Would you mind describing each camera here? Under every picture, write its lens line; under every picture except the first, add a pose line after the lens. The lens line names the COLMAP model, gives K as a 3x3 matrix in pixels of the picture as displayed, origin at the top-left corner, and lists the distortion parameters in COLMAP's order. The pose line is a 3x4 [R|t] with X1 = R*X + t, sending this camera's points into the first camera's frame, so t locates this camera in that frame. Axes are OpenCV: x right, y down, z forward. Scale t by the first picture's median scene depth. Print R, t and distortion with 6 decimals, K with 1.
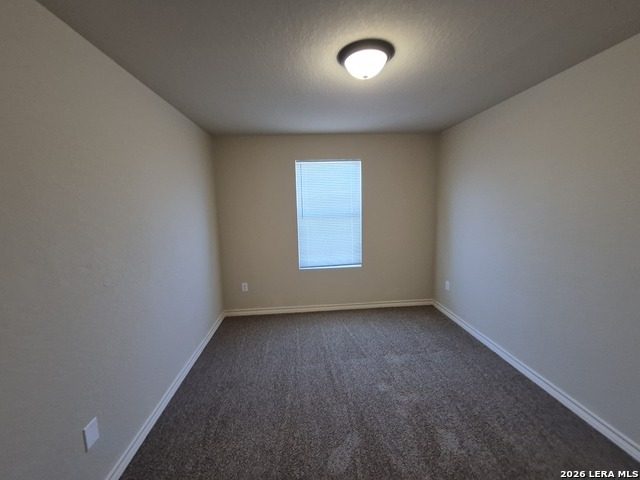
lens RADIAL K [[252.7, 0, 346.8], [0, 252.7, 235.6], [0, 0, 1]] dist [0.005654, -0.001676]
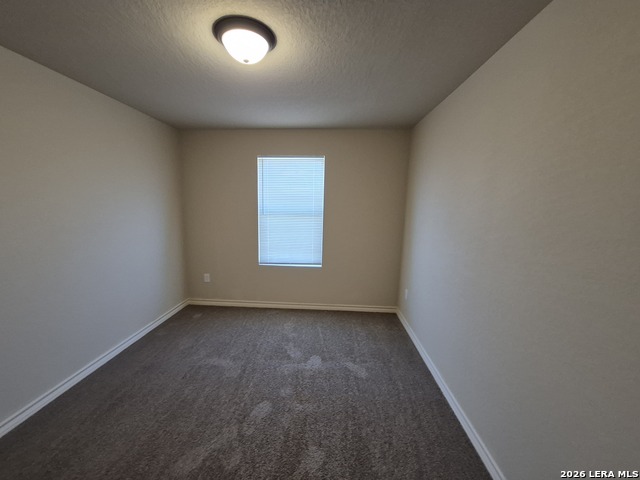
lens RADIAL K [[252.7, 0, 333.2], [0, 252.7, 240.5], [0, 0, 1]] dist [0.005654, -0.001676]
pose [[0.990570, 0.065342, -0.120421, 0.231057], [-0.062304, 0.997641, 0.028821, -0.010706], [0.122020, -0.021047, 0.992304, 0.043989]]
